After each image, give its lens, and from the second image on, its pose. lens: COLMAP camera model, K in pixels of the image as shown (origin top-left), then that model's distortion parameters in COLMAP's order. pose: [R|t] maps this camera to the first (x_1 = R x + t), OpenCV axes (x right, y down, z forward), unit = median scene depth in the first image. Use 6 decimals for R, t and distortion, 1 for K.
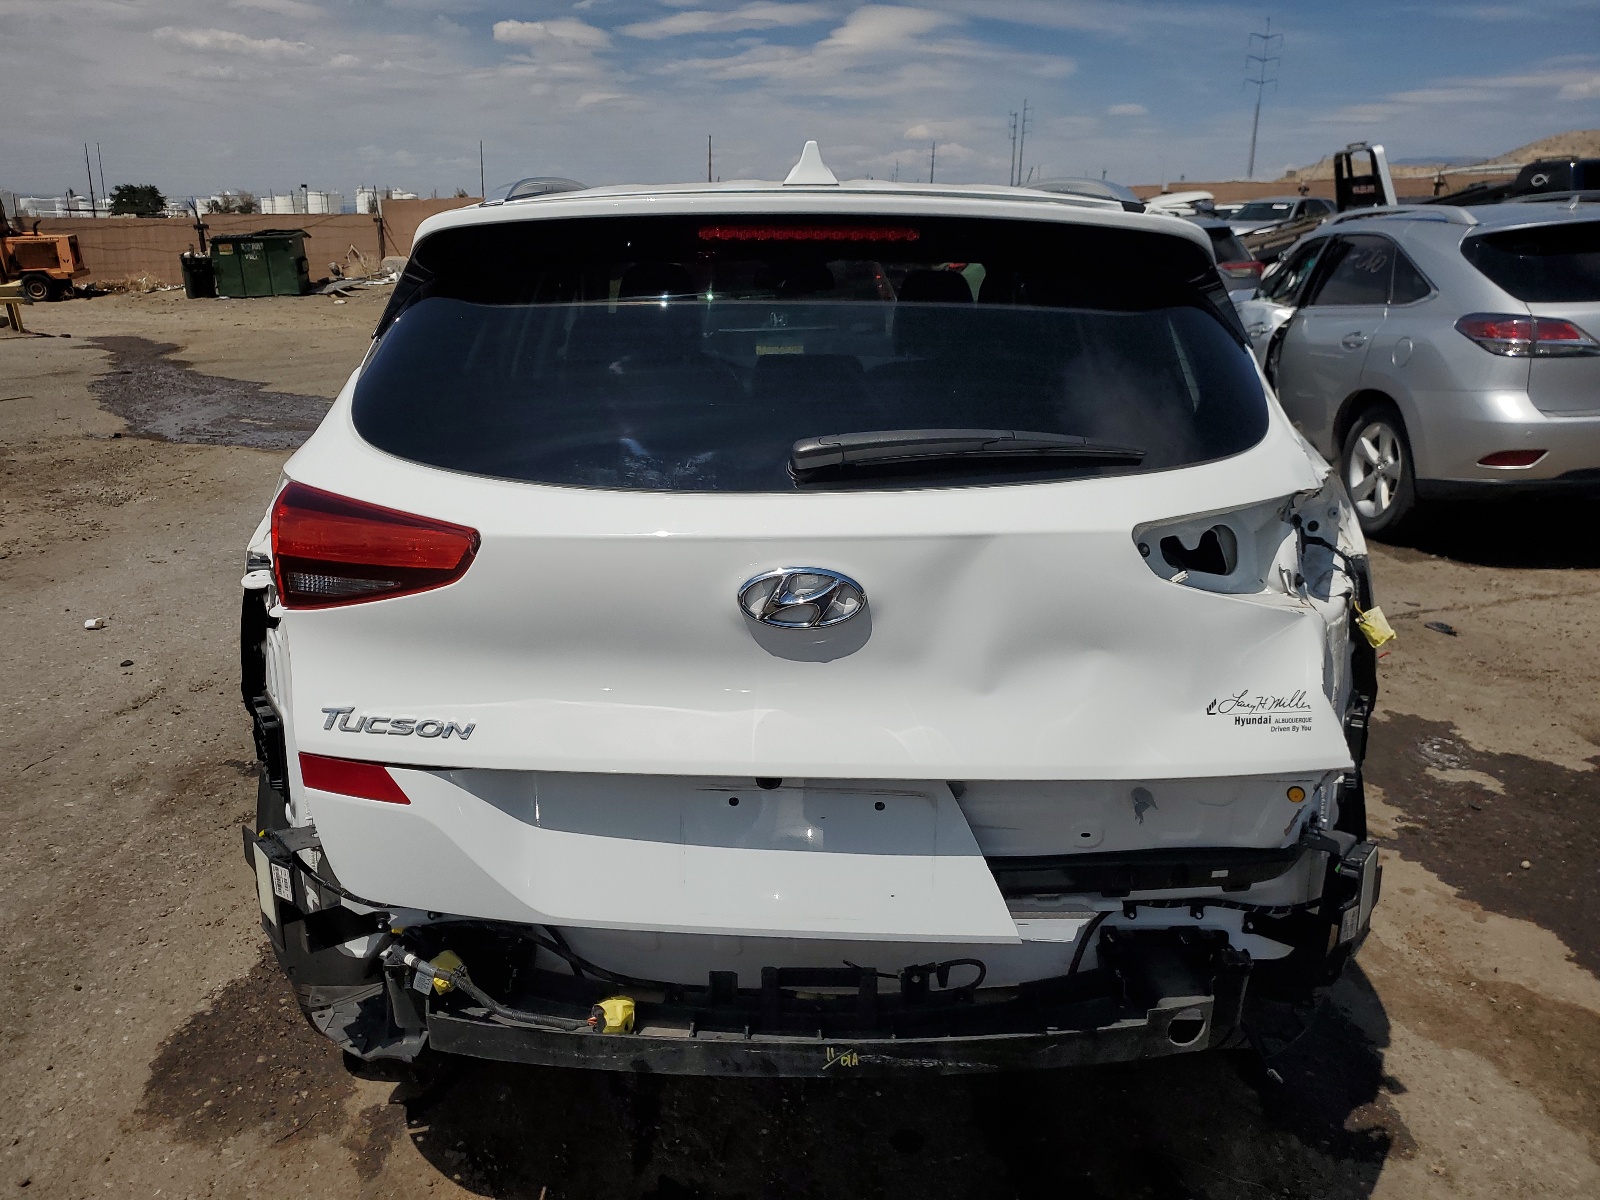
lens RADIAL K [[1260.0, 0, 800.0], [0, 1260.0, 600.0], [0, 0, 1]] dist [0.024950, -0.005632]
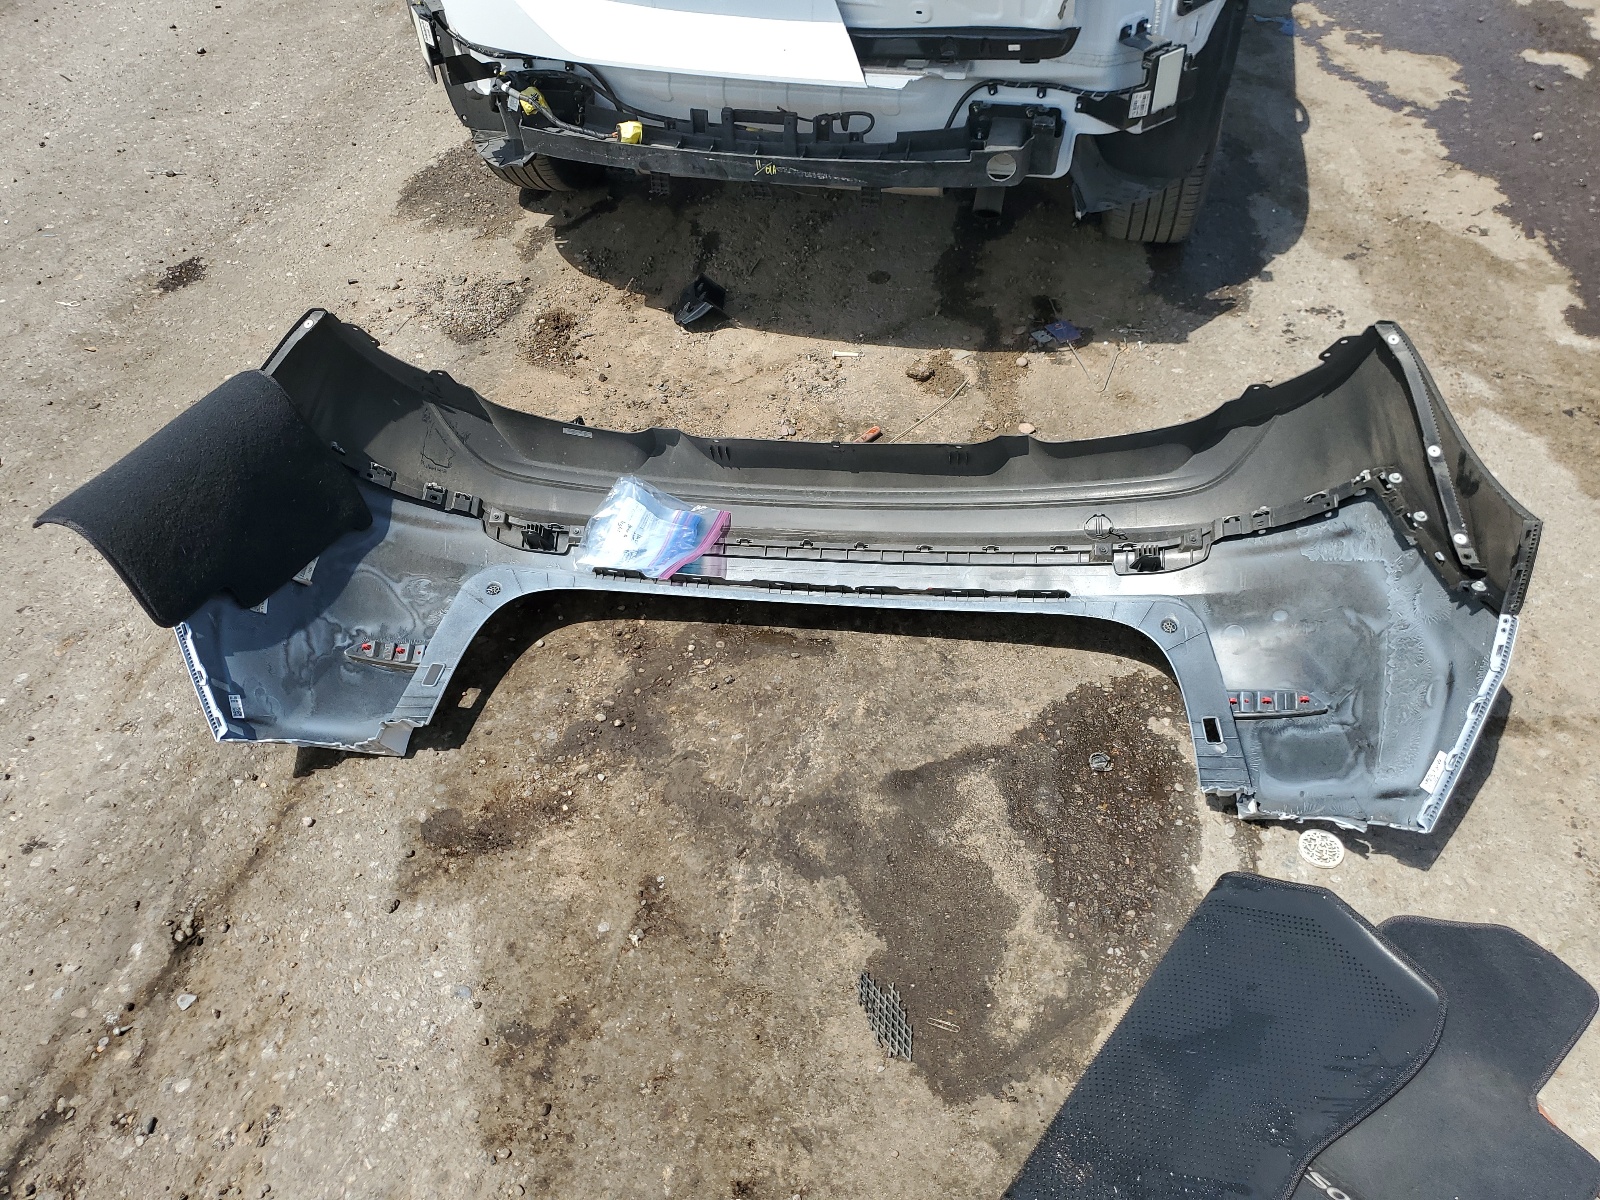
lens RADIAL K [[1260.1, 0, 800.0], [0, 1260.1, 600.0], [0, 0, 1]] dist [-0.023353, 0.041609]
pose [[0.971128, 0.136241, -0.195828, 0.404555], [-0.020941, 0.866394, 0.498922, 0.047457], [0.237638, -0.480416, 0.844233, -0.489430]]
